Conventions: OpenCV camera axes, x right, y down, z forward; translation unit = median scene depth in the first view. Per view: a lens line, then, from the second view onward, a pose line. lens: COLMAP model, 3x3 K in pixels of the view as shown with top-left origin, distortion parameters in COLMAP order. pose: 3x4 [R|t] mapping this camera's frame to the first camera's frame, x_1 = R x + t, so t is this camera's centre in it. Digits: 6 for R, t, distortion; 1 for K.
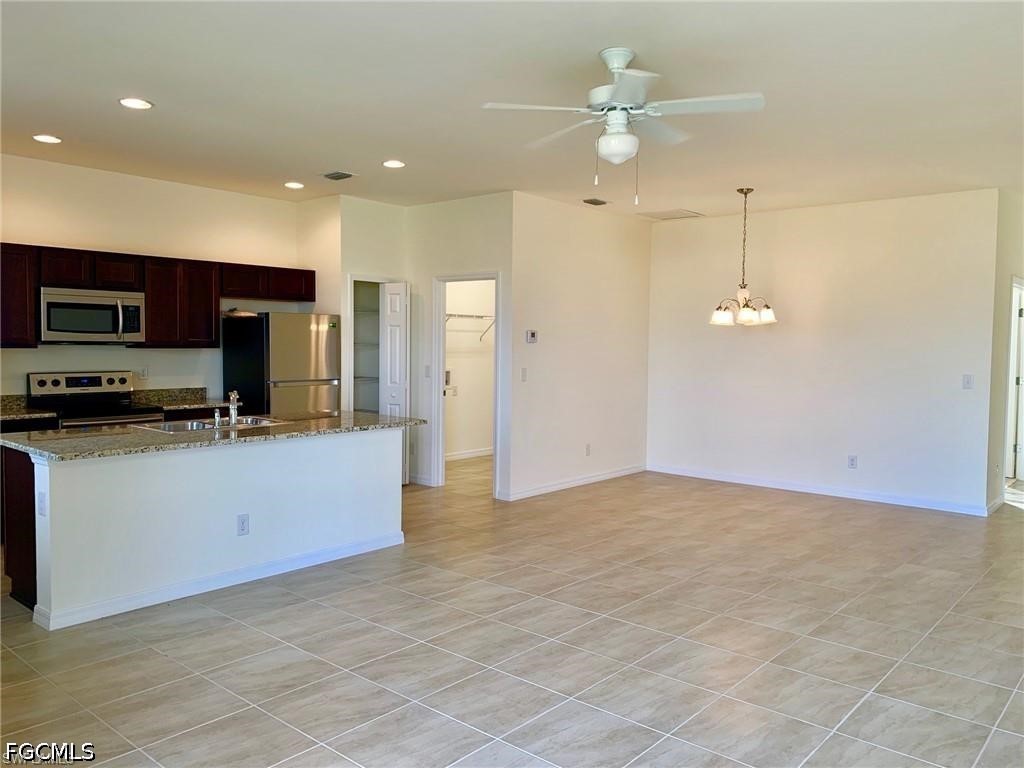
lens RADIAL K [[778.4, 0, 511.7], [0, 778.4, 371.1], [0, 0, 1]] dist [0.079805, -0.084560]
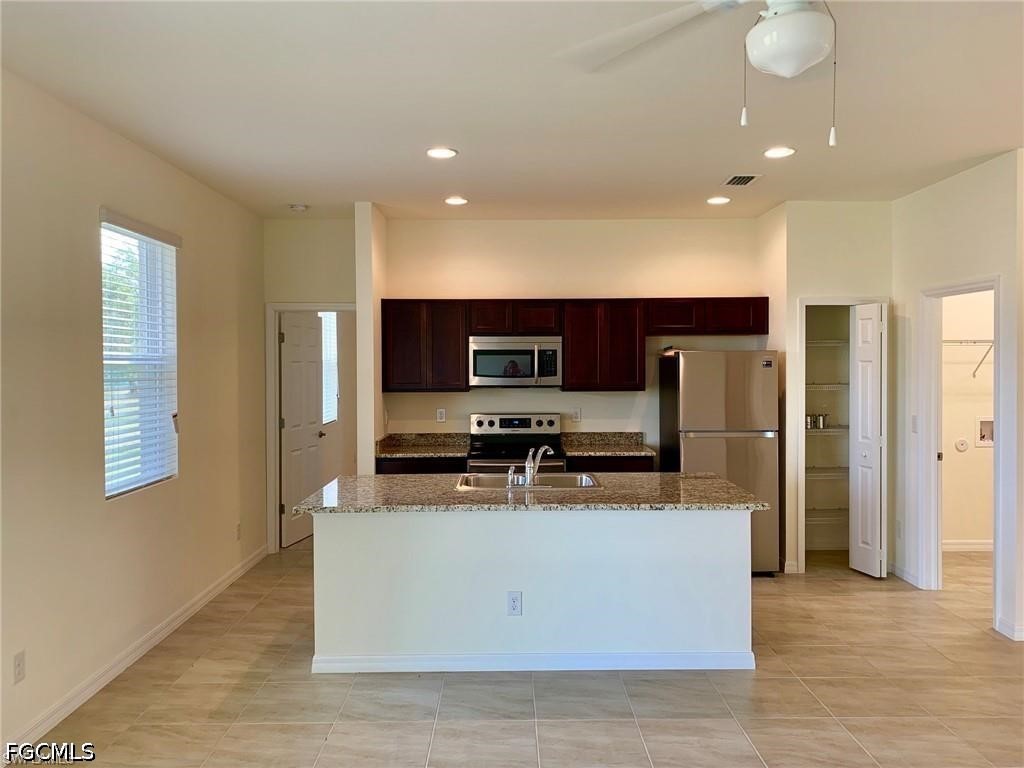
lens RADIAL K [[778.4, 0, 511.7], [0, 778.4, 371.1], [0, 0, 1]] dist [0.079805, -0.084560]
pose [[0.669442, -0.006113, -0.742840, 0.228964], [-0.016676, 0.999590, -0.023254, -0.031782], [0.742677, 0.027955, 0.669066, 0.300648]]
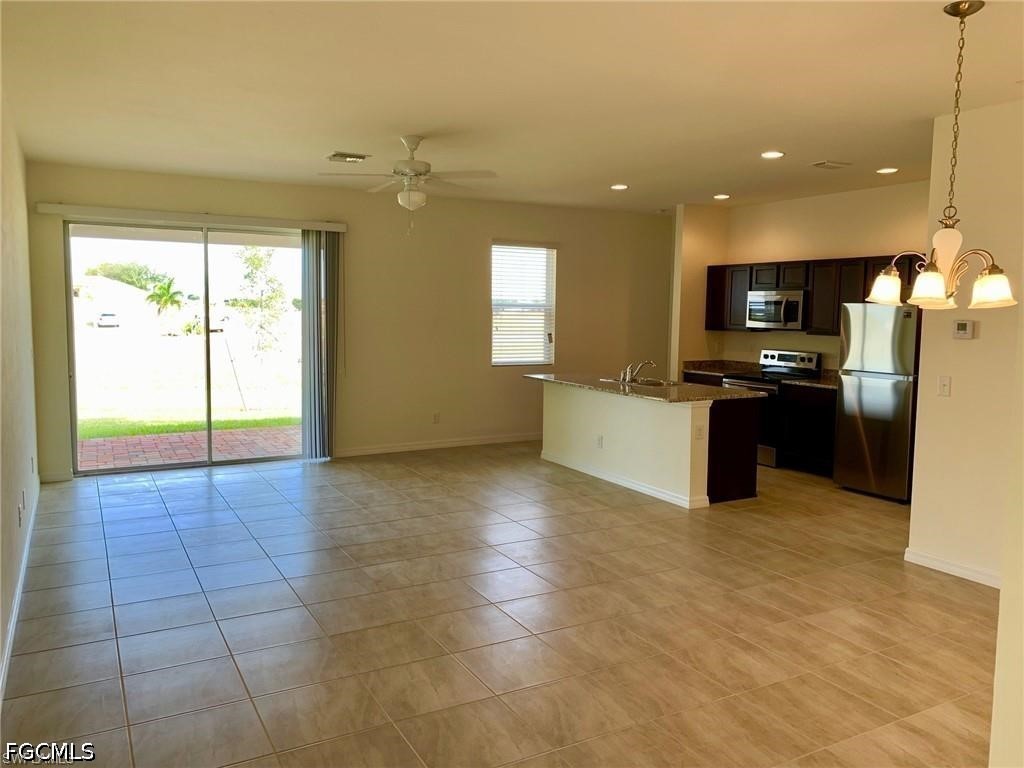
lens RADIAL K [[778.4, 0, 511.7], [0, 778.4, 371.1], [0, 0, 1]] dist [0.079805, -0.084560]
pose [[-0.343223, 0.059419, -0.937373, 0.895723], [-0.052610, 0.995214, 0.082349, -0.050652], [0.937779, 0.077579, -0.338454, 1.019008]]
